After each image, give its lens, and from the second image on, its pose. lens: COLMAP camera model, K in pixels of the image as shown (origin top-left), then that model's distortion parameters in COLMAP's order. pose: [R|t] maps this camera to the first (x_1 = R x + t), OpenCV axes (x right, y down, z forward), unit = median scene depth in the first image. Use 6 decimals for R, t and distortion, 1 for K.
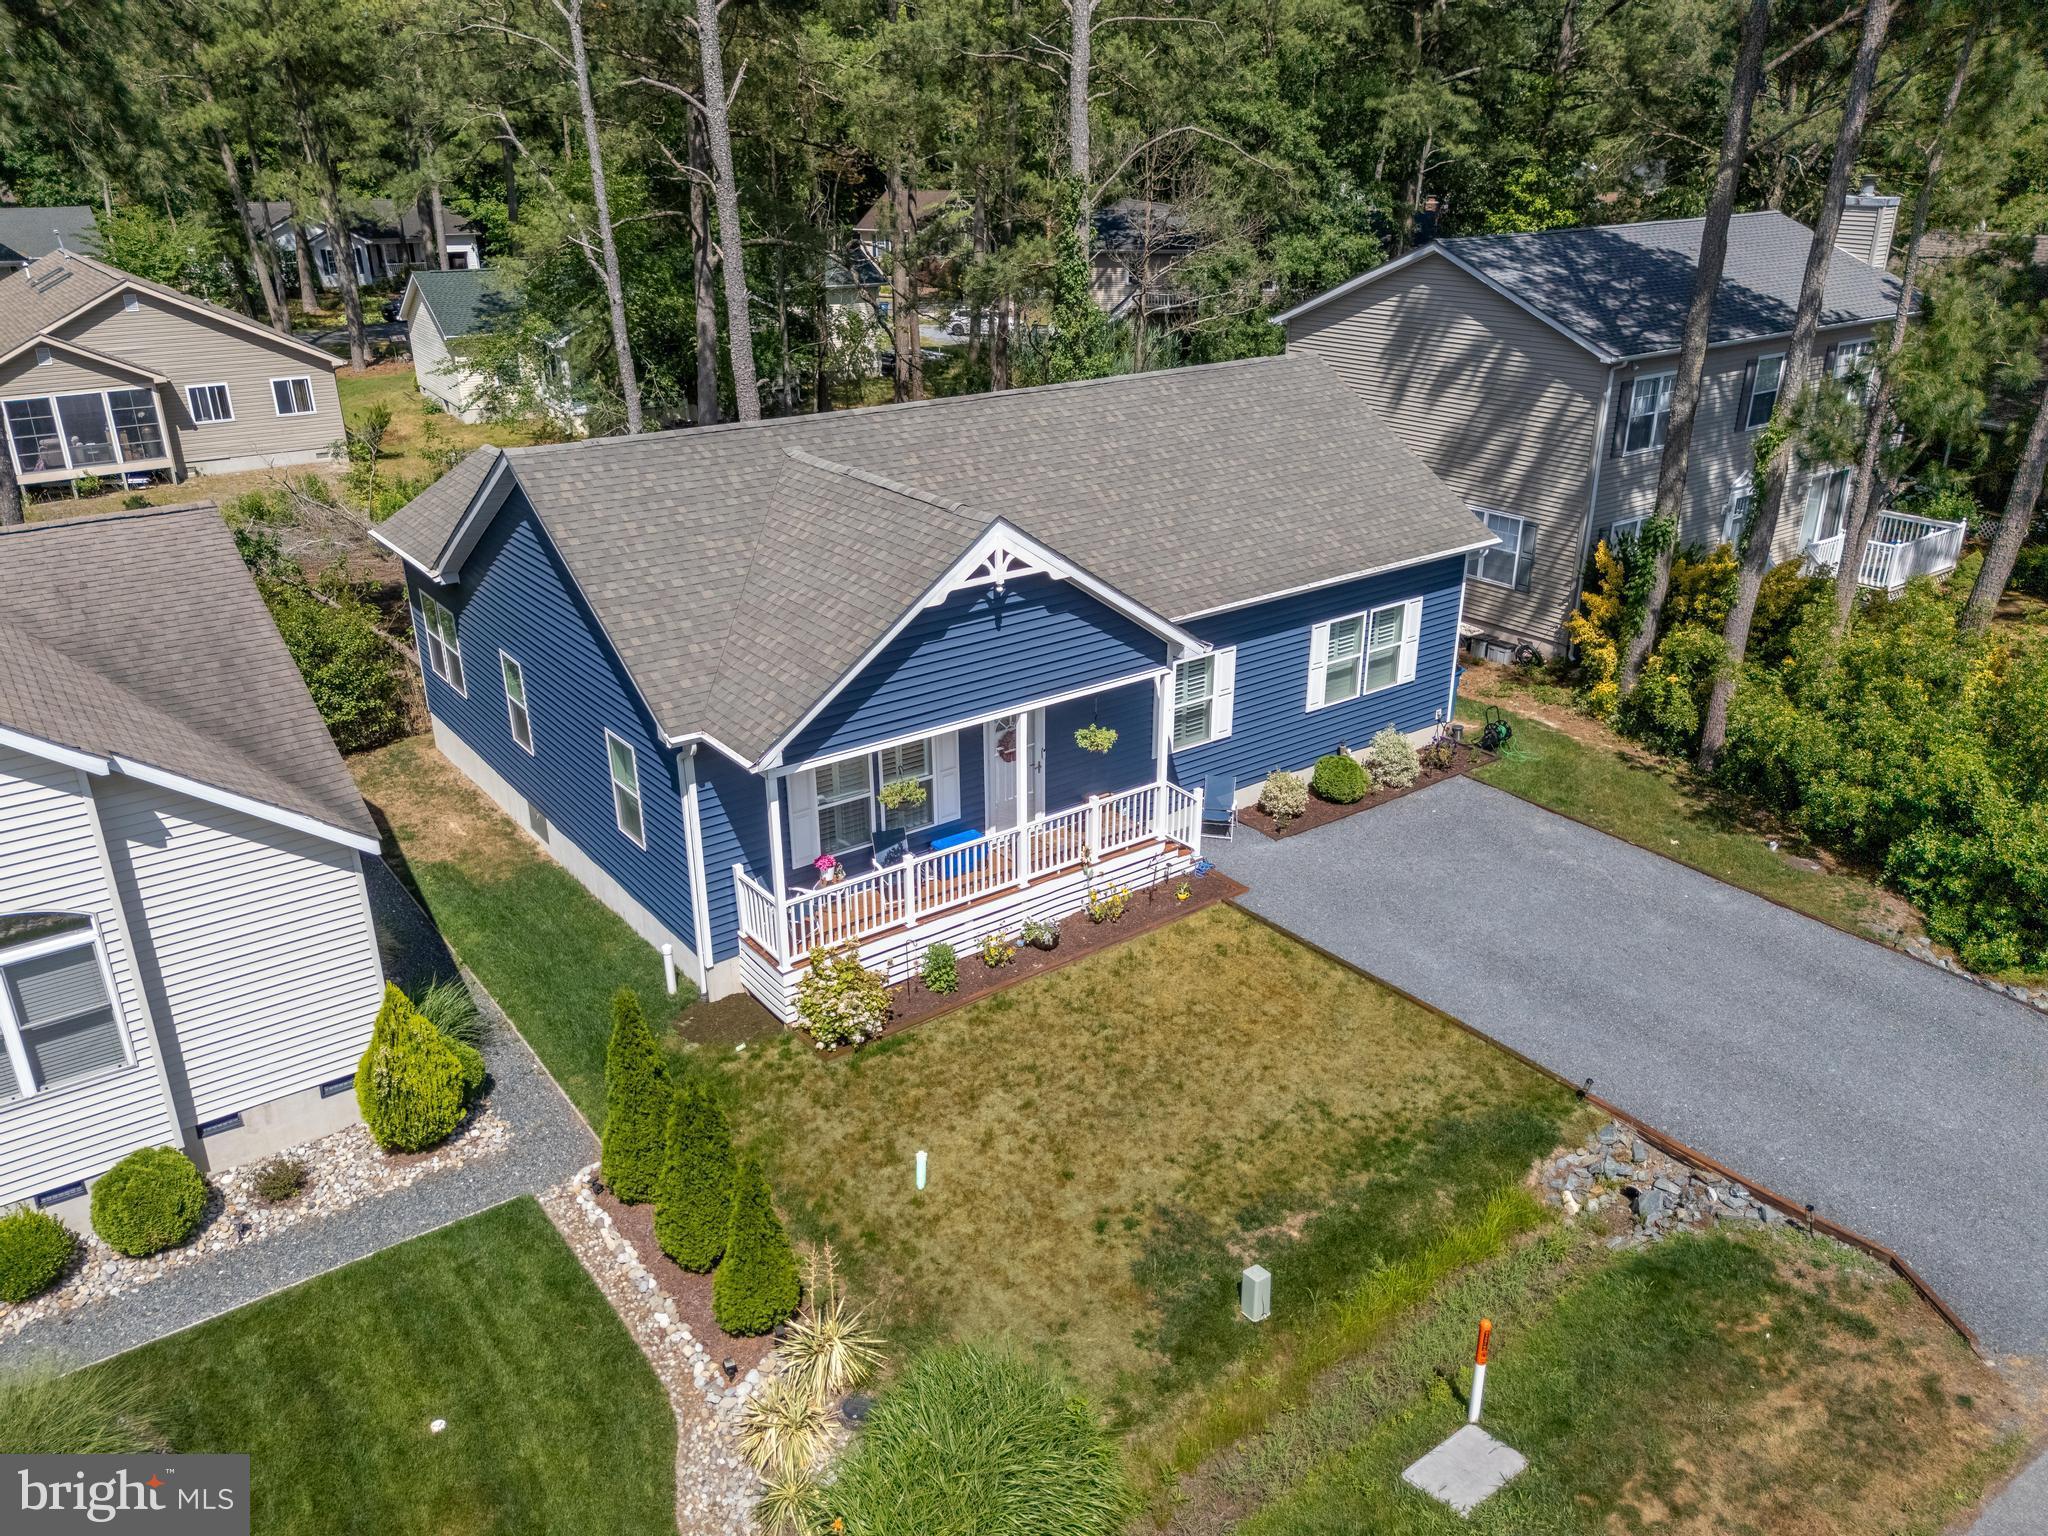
lens RADIAL K [[1526.0, 0, 1024.0], [0, 1526.0, 768.0], [0, 0, 1]] dist [0.055636, -0.035843]
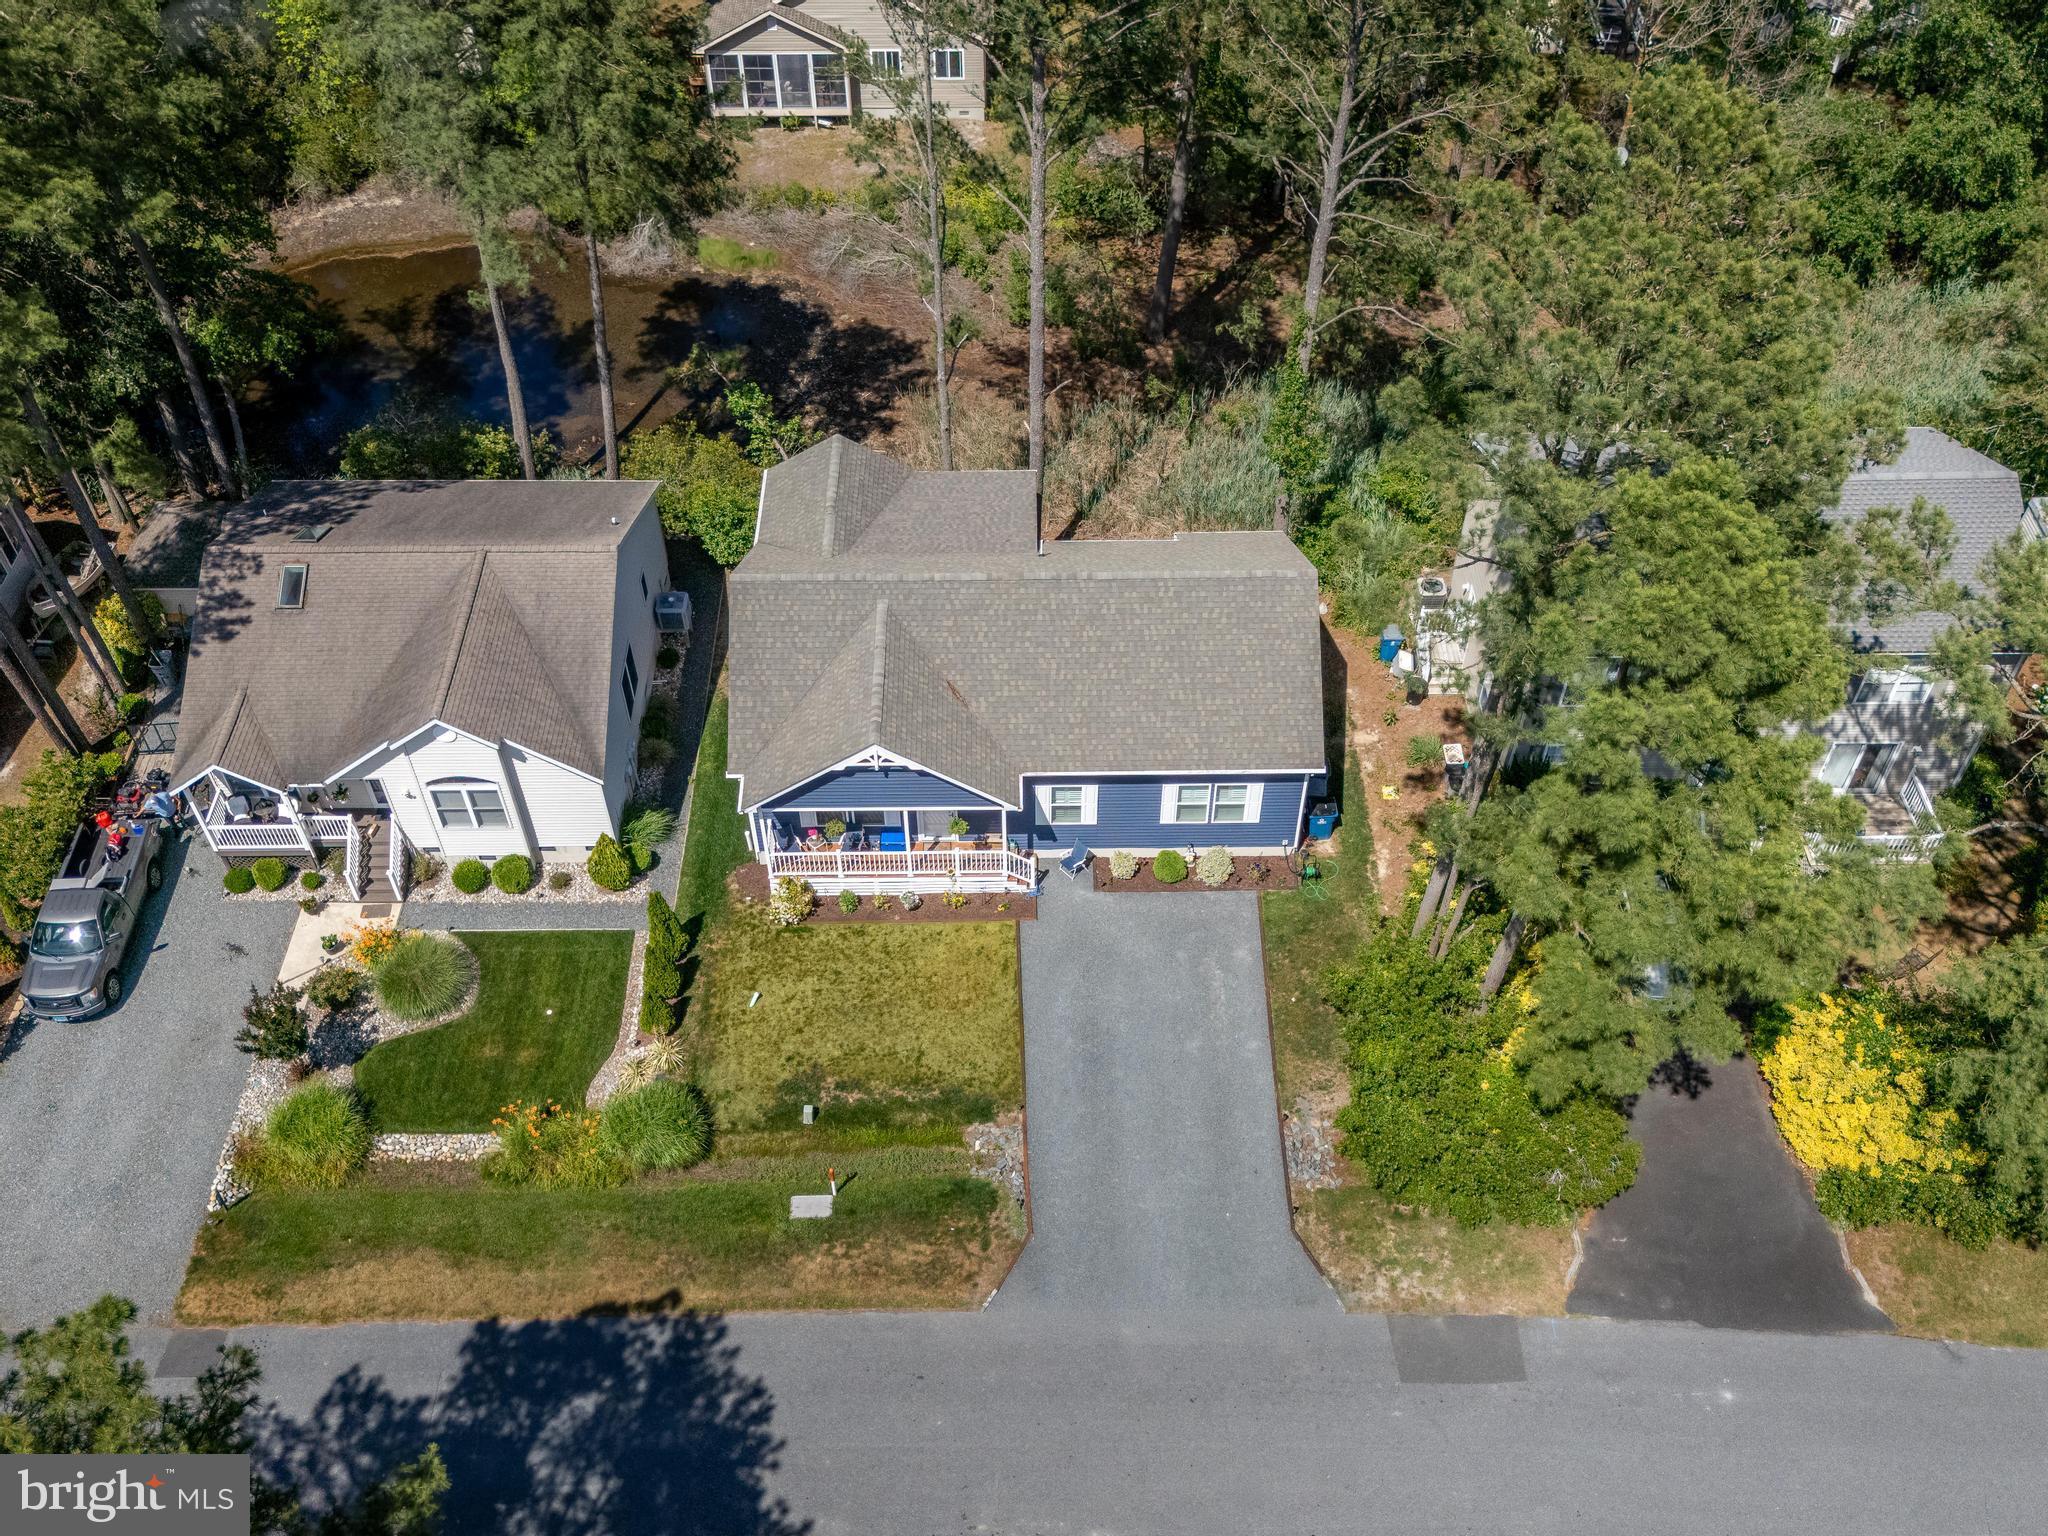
lens RADIAL K [[1868.1, 0, 1049.4], [0, 1868.1, 888.6], [0, 0, 1]] dist [0.076138, -0.013449]
pose [[0.814253, 0.448049, -0.369113, 1.037988], [-0.232665, 0.834419, 0.499611, -1.146462], [0.531846, -0.320930, 0.783673, -0.771729]]
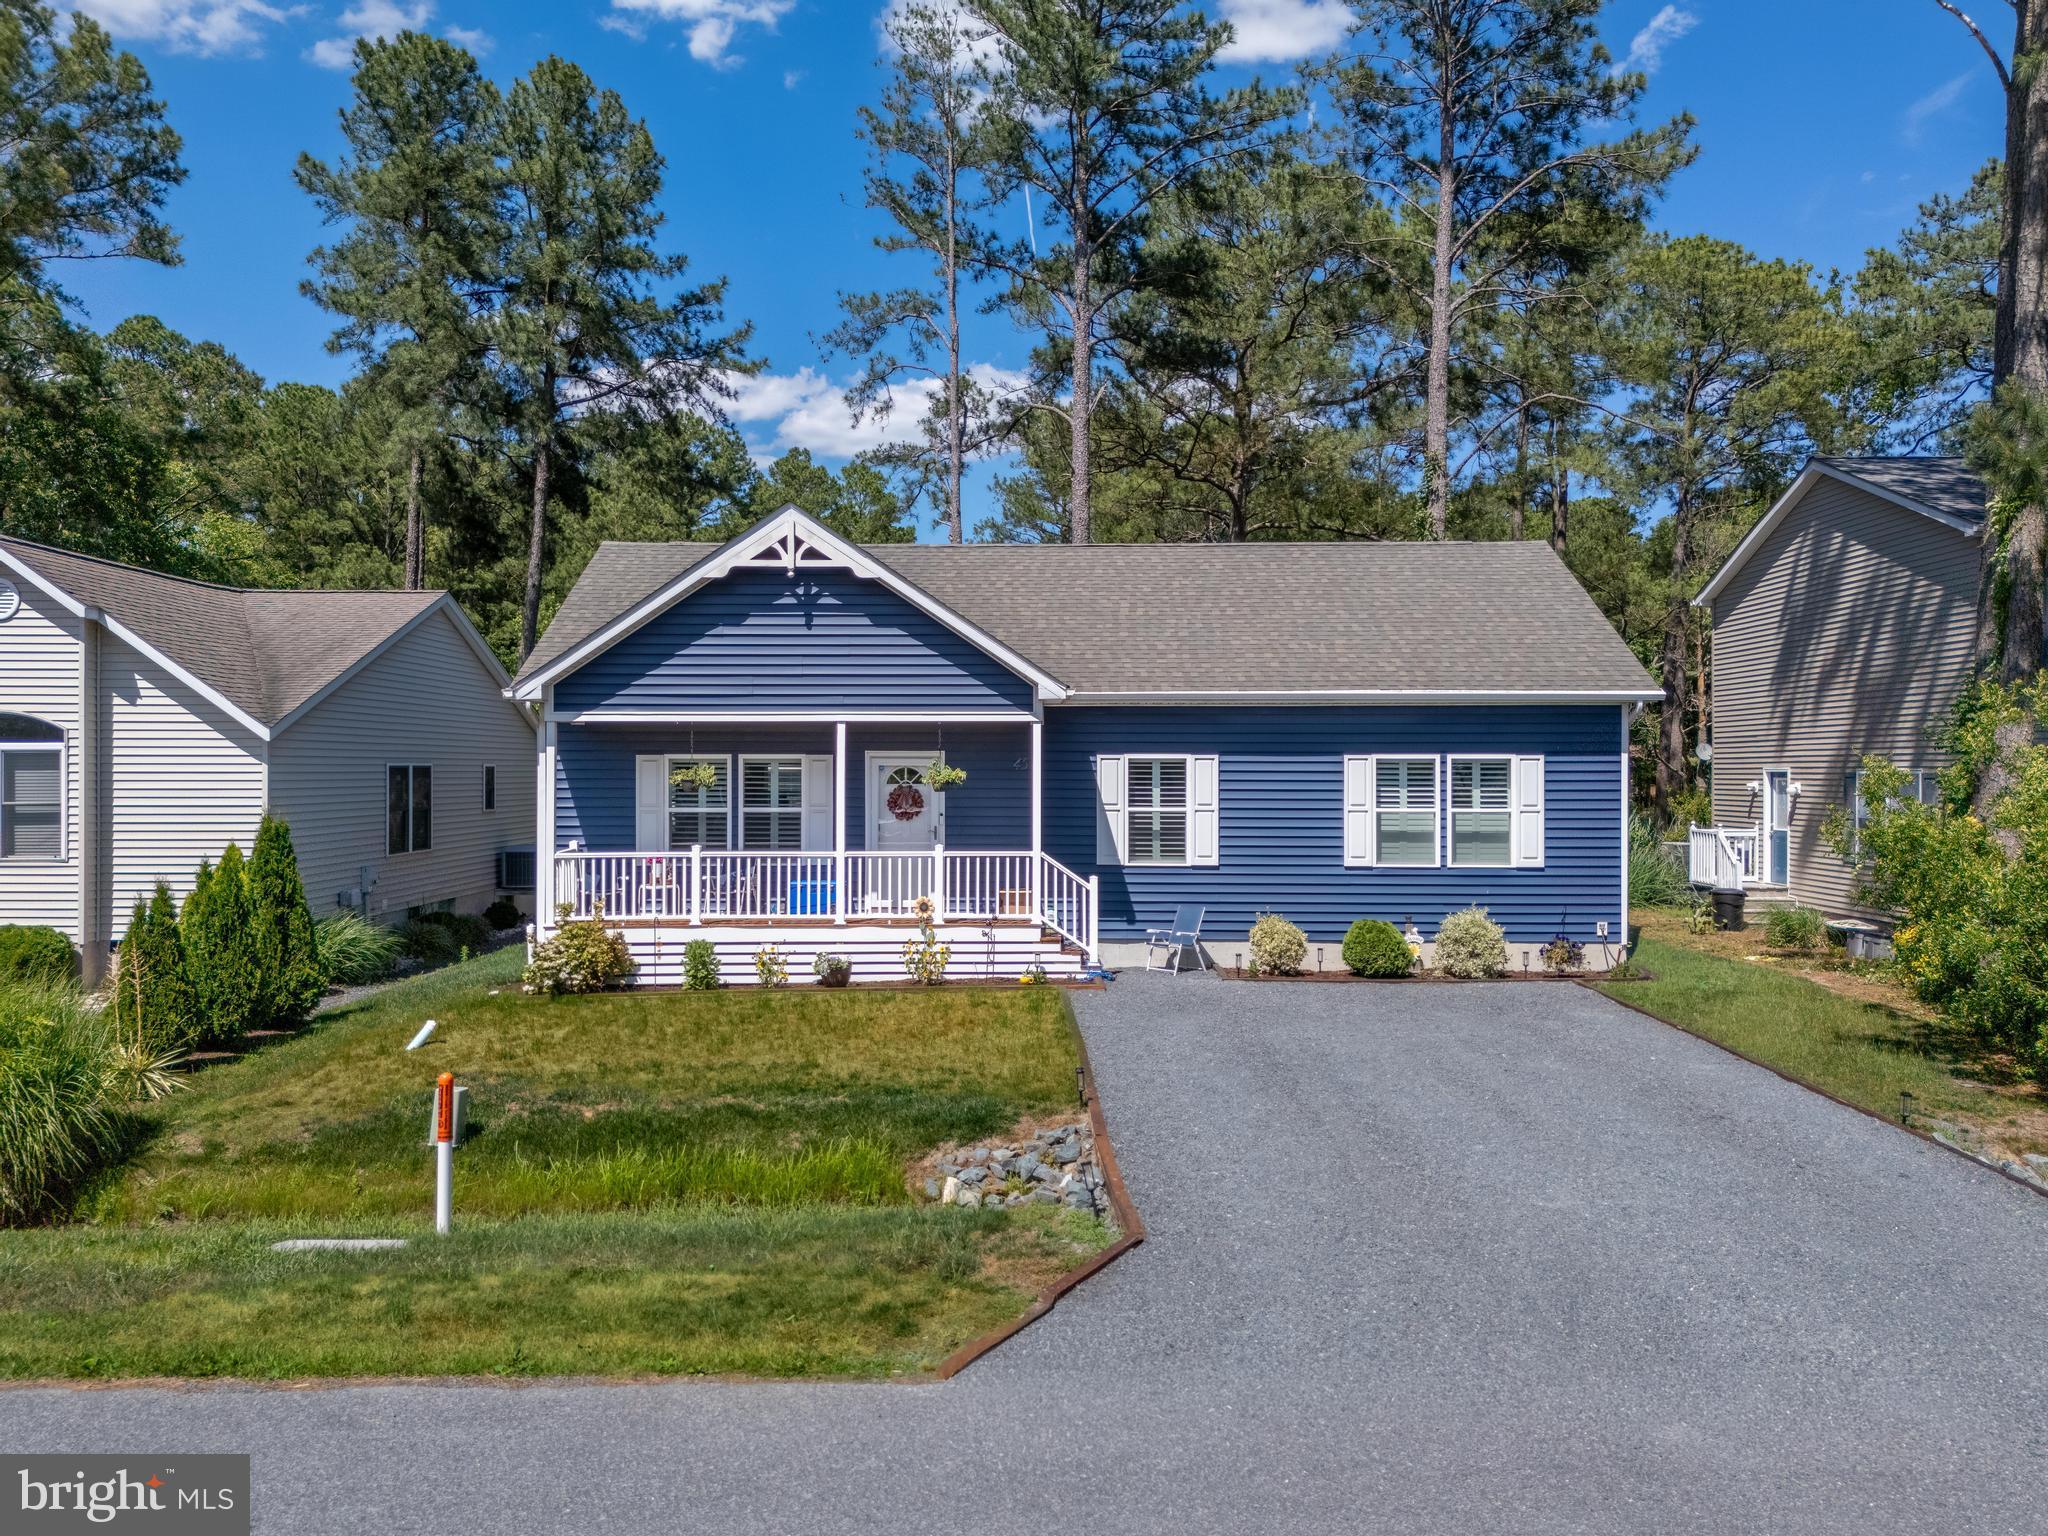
lens RADIAL K [[1526.0, 0, 1024.0], [0, 1526.0, 768.0], [0, 0, 1]] dist [0.055636, -0.035843]
pose [[0.801239, 0.007064, -0.598303, 0.654358], [-0.238678, 0.920705, -0.308764, 0.254141], [0.548680, 0.390196, 0.739390, 0.345064]]
